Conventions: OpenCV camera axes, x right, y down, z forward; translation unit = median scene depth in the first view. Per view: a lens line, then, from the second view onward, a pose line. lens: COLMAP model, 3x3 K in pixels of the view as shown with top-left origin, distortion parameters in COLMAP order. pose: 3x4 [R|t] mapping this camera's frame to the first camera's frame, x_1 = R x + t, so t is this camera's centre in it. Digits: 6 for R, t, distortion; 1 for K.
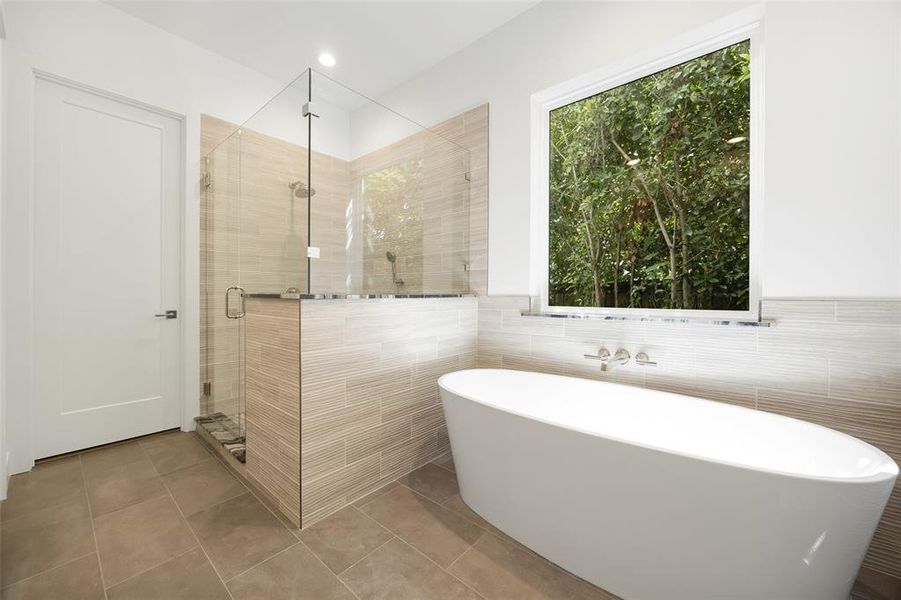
lens RADIAL K [[365.8, 0, 449.8], [0, 365.8, 293.8], [0, 0, 1]] dist [-0.000958, -0.000137]
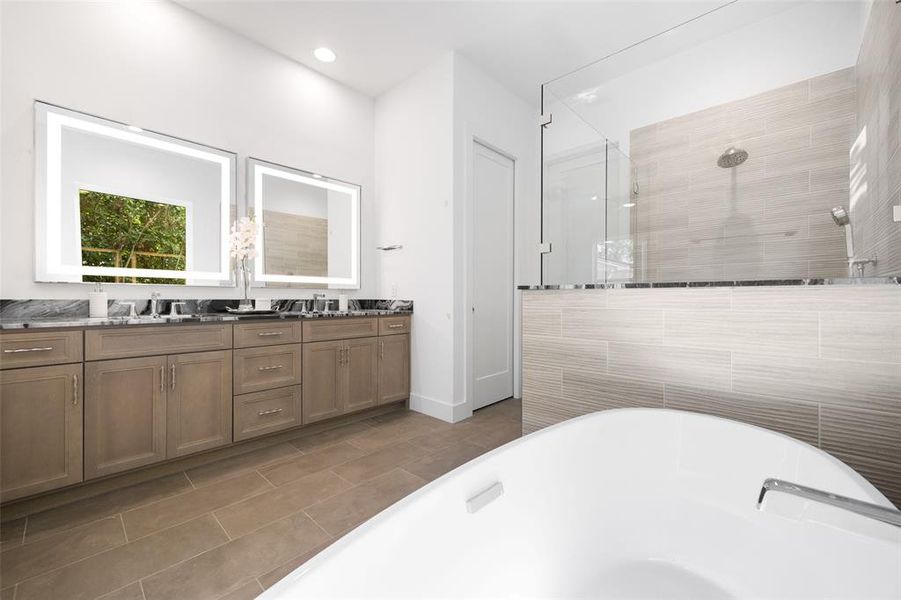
lens RADIAL K [[365.8, 0, 449.8], [0, 365.8, 293.8], [0, 0, 1]] dist [-0.000958, -0.000137]
pose [[-0.055192, -0.008177, -0.998442, 0.593518], [0.001298, 0.999965, -0.008261, 0.027131], [0.998475, -0.001752, -0.055180, 0.612916]]
